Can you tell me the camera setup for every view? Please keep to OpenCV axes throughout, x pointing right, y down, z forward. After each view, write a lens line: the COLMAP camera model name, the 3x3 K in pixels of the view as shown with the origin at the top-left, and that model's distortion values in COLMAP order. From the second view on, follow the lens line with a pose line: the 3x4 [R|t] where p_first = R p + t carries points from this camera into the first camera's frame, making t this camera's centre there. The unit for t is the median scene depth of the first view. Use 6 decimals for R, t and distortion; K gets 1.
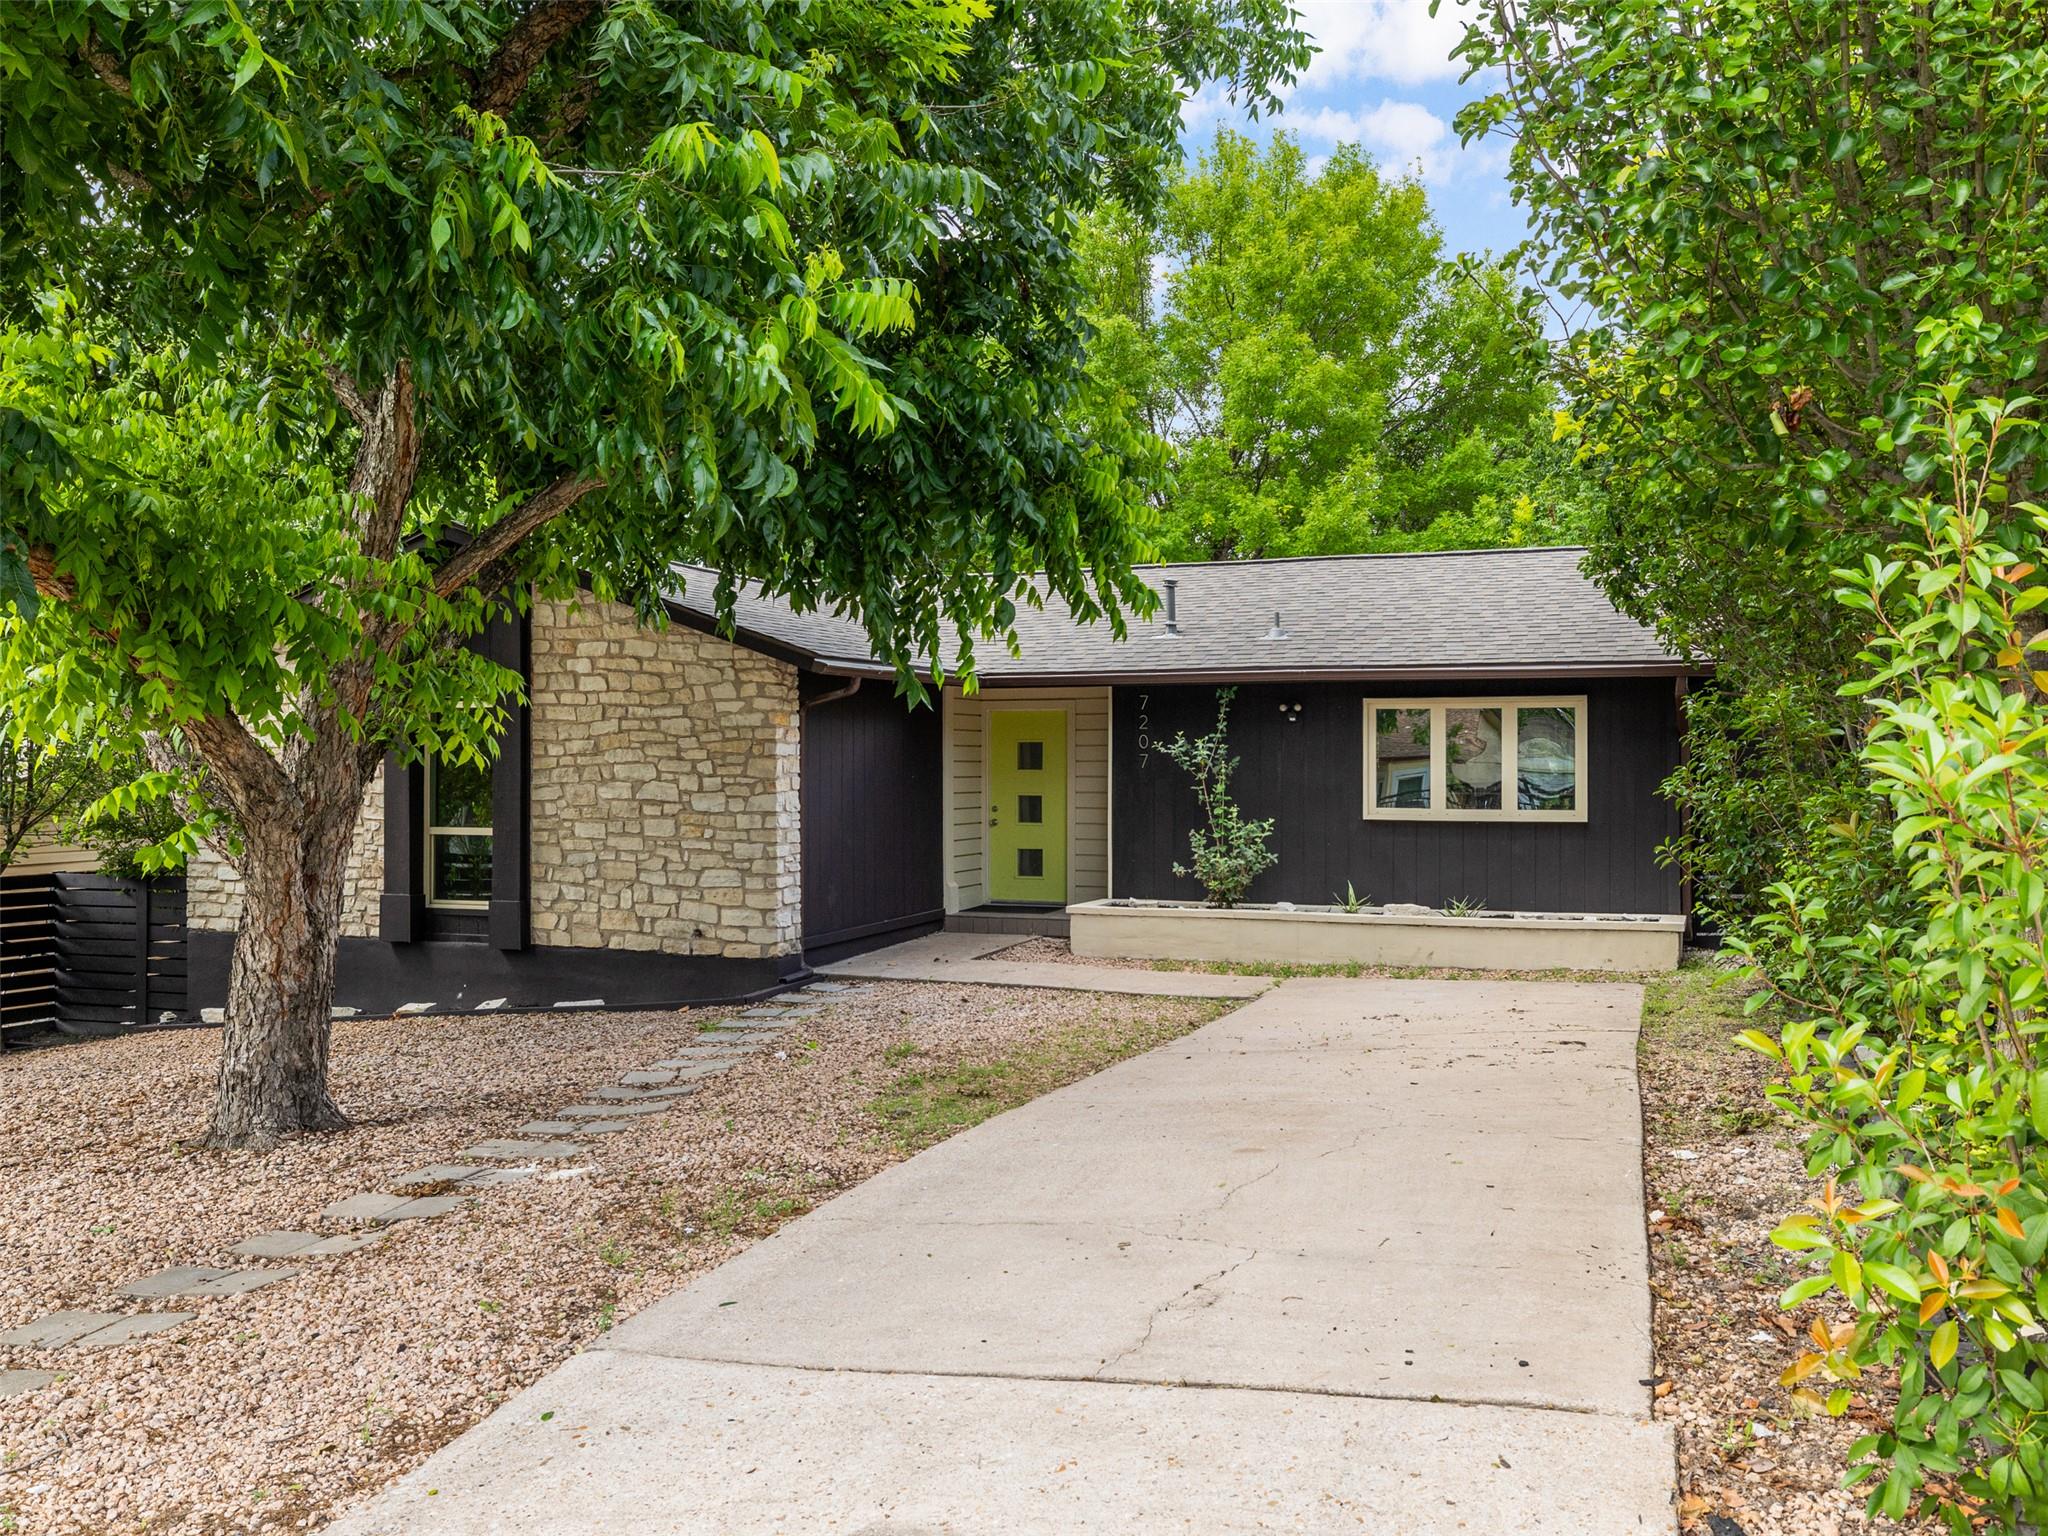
lens RADIAL K [[1626.0, 0, 1024.0], [0, 1626.0, 768.0], [0, 0, 1]] dist [0.000144, 0.002991]
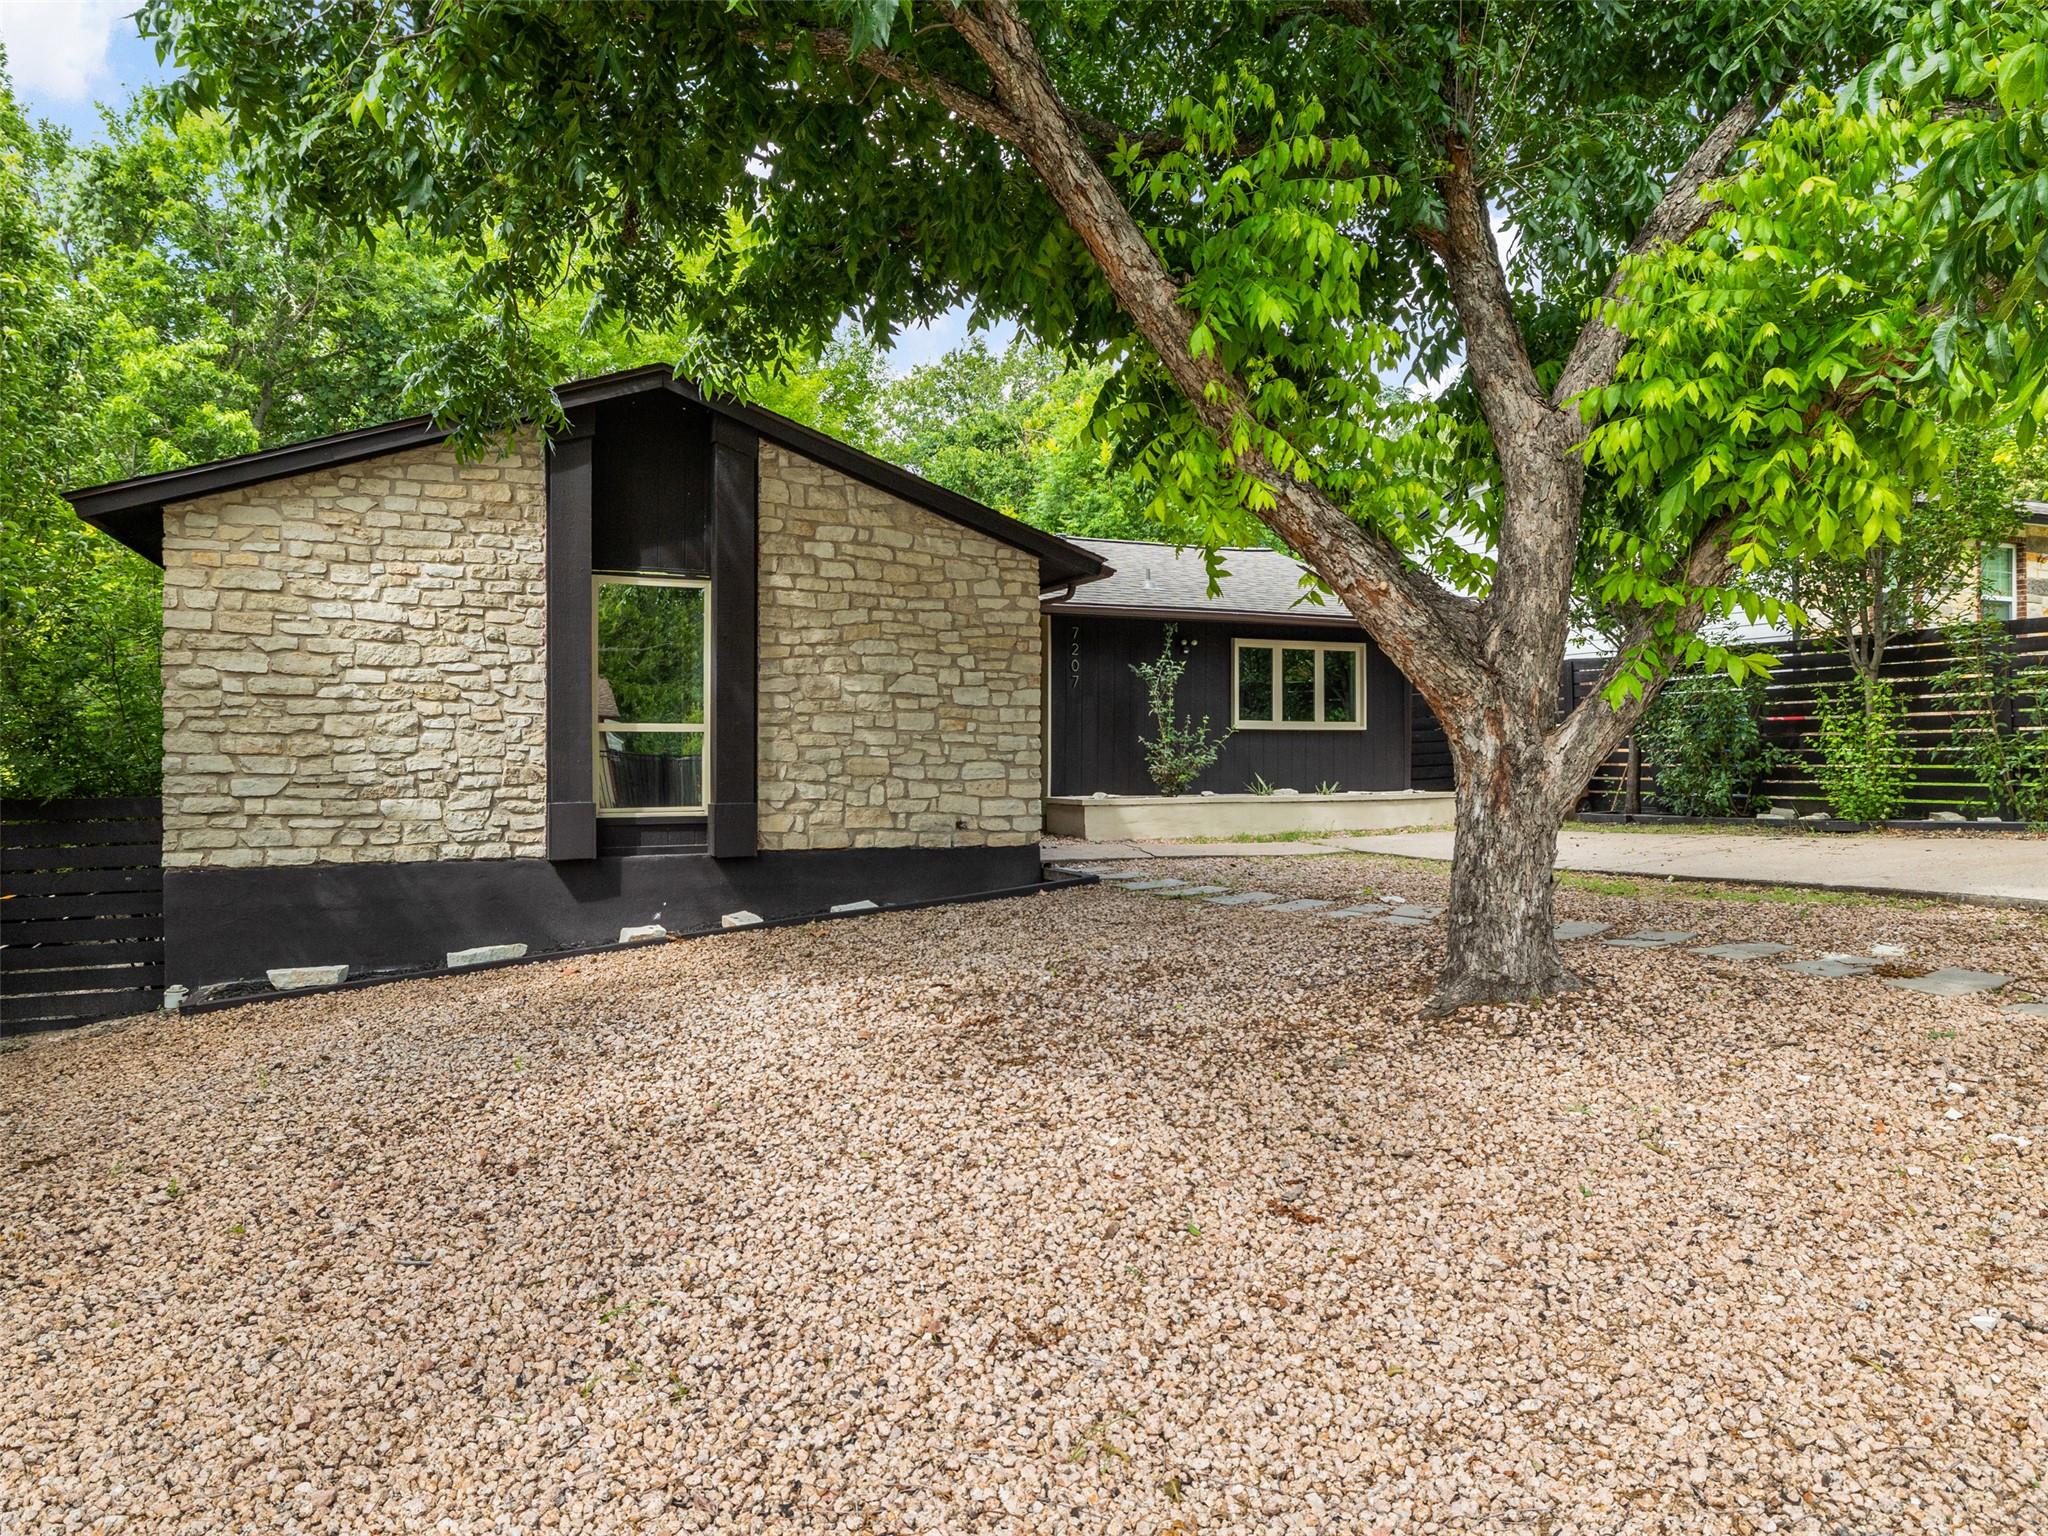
lens RADIAL K [[1318.6, 0, 995.9], [0, 1318.6, 743.6], [0, 0, 1]] dist [0.004764, -0.000105]
pose [[0.726258, 0.004718, 0.687406, -0.716023], [-0.000463, 0.999980, -0.006374, 0.053522], [-0.687422, 0.004311, 0.726245, 0.372526]]
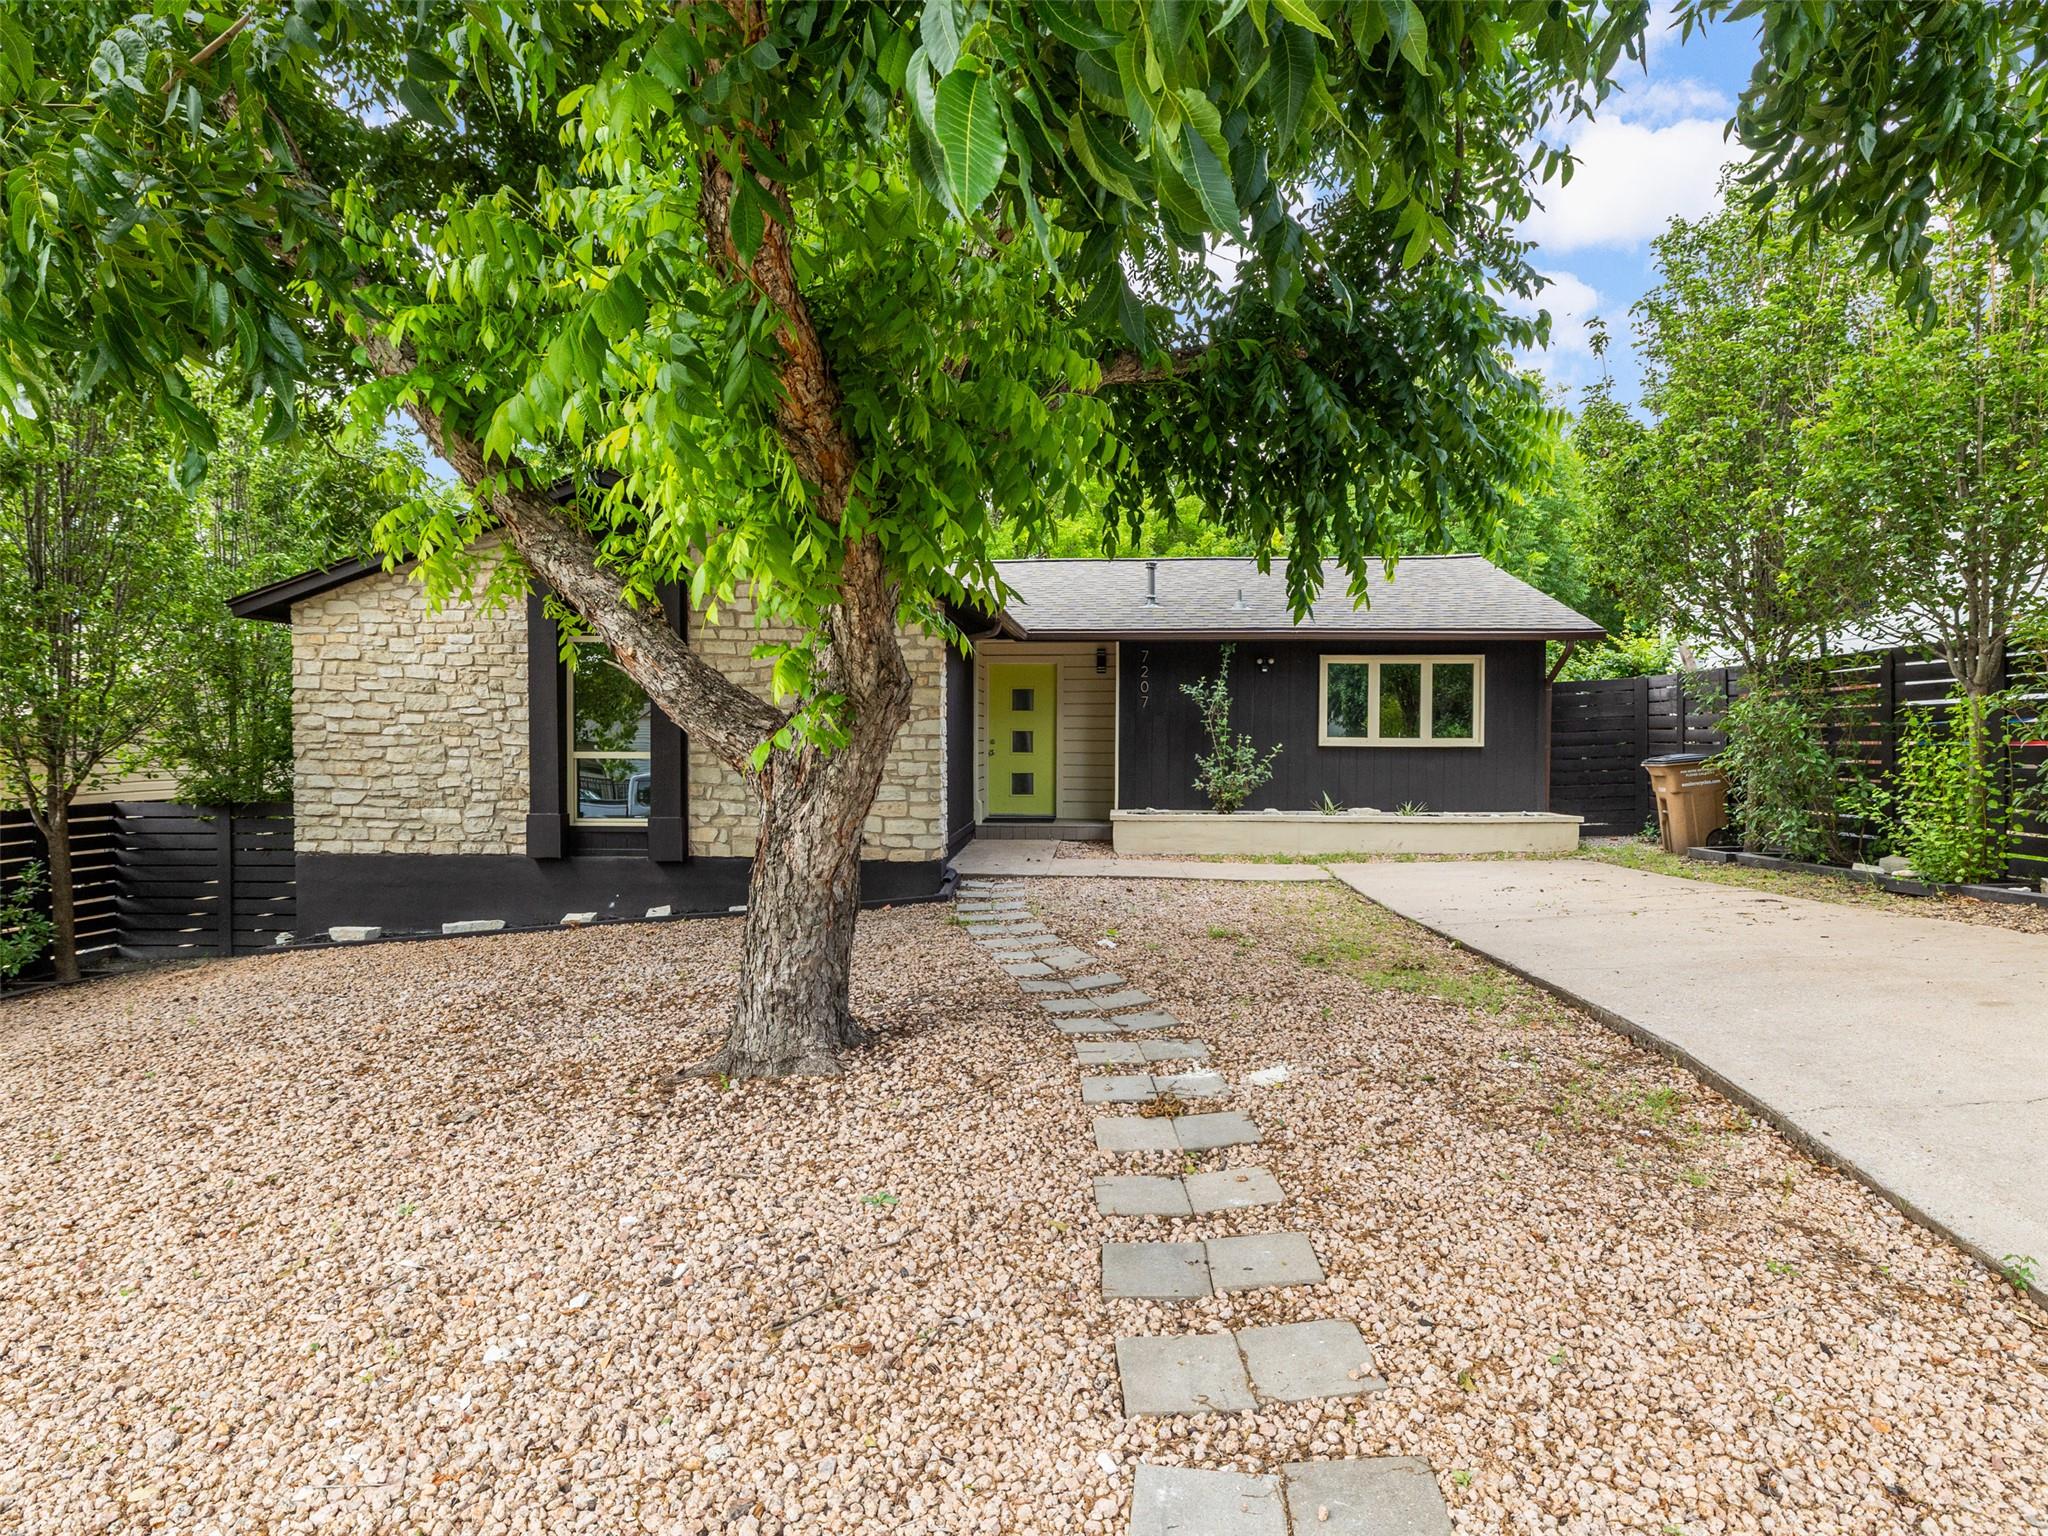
lens RADIAL K [[1104.3, 0, 1031.0], [0, 1104.3, 760.4], [0, 0, 1]] dist [-0.005195, -0.000071]
pose [[0.956138, -0.003019, 0.292900, -0.301231], [-0.003549, 0.999754, 0.021888, 0.025985], [-0.292894, -0.021968, 0.955893, 0.214747]]
